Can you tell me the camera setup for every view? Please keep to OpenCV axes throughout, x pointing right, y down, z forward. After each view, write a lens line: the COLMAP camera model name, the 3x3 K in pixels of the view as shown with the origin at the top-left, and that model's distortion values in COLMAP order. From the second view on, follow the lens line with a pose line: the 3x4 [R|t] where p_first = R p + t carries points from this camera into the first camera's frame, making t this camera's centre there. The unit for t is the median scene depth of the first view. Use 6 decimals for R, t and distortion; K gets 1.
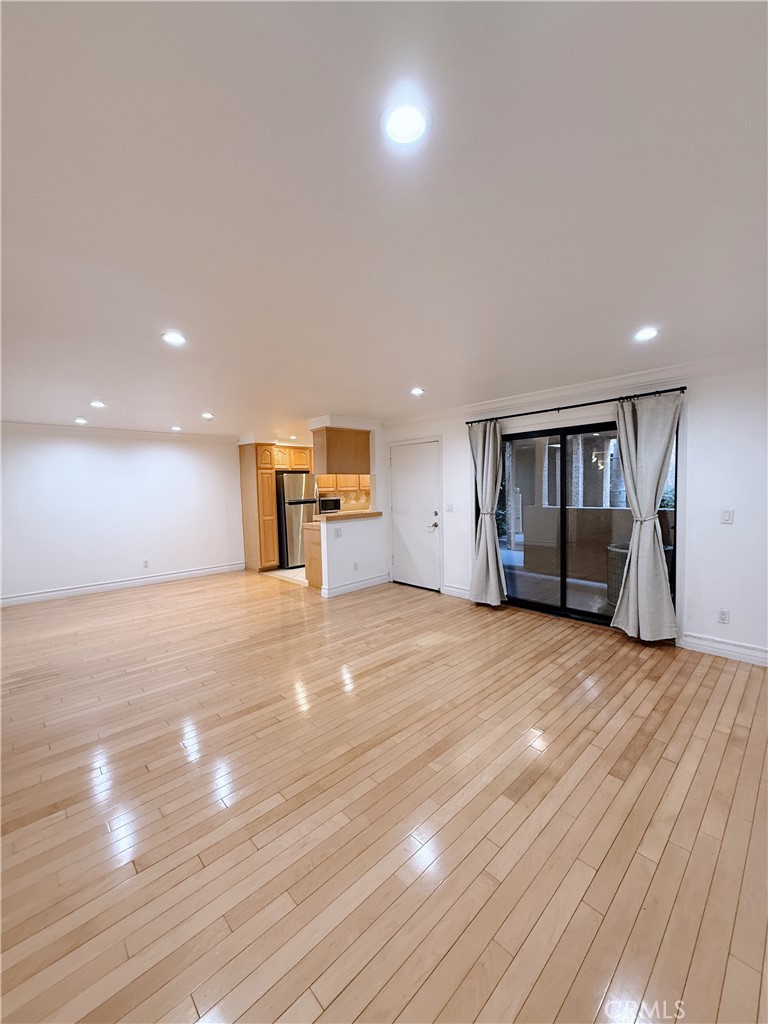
lens RADIAL K [[407.2, 0, 385.6], [0, 407.2, 510.2], [0, 0, 1]] dist [0.000538, -0.000821]
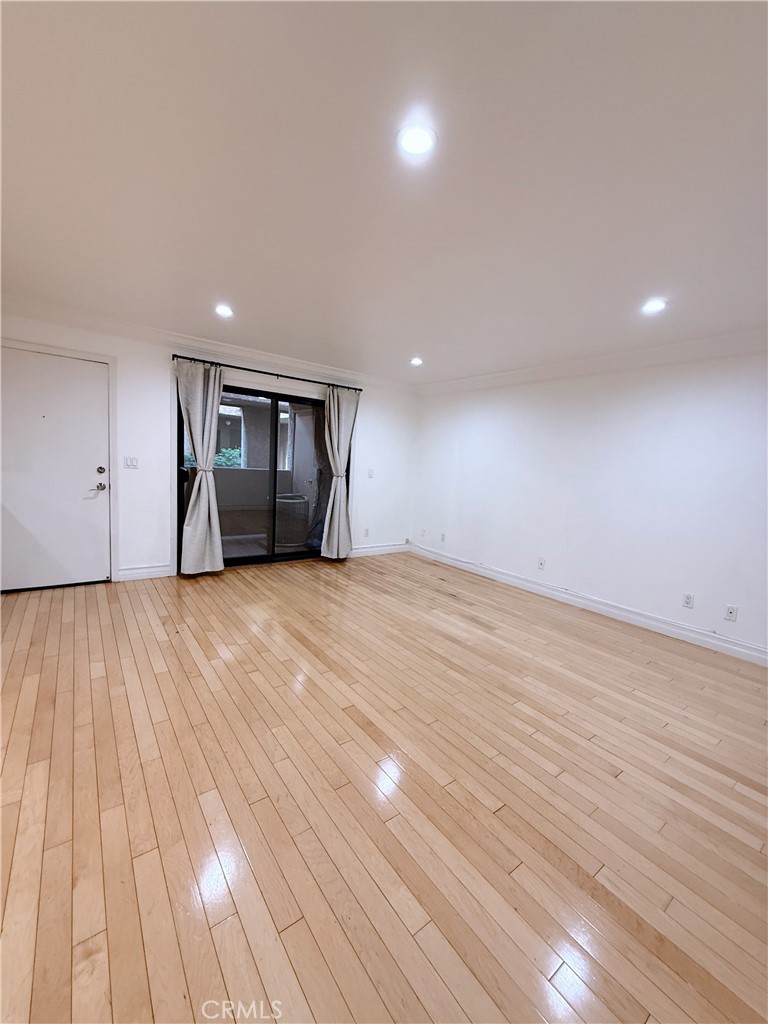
lens RADIAL K [[407.2, 0, 389.9], [0, 407.2, 509.3], [0, 0, 1]] dist [0.000538, -0.000821]
pose [[0.104370, -0.083168, 0.991055, -0.516162], [-0.007221, 0.996408, 0.084378, 0.012752], [-0.994512, -0.015963, 0.103394, 0.451382]]
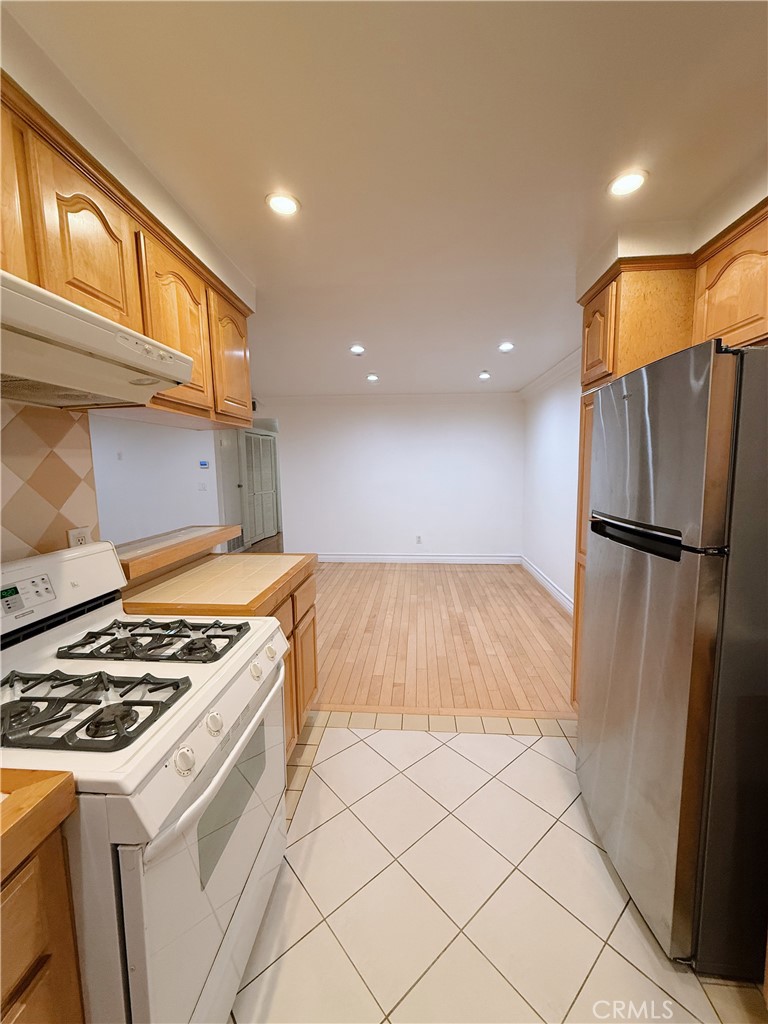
lens RADIAL K [[407.2, 0, 382.0], [0, 407.2, 514.2], [0, 0, 1]] dist [0.000538, -0.000821]
pose [[-0.750961, 0.110963, -0.650957, -0.006526], [-0.009849, 0.983789, 0.179061, -0.081375], [0.660274, 0.140879, -0.737694, 1.477000]]
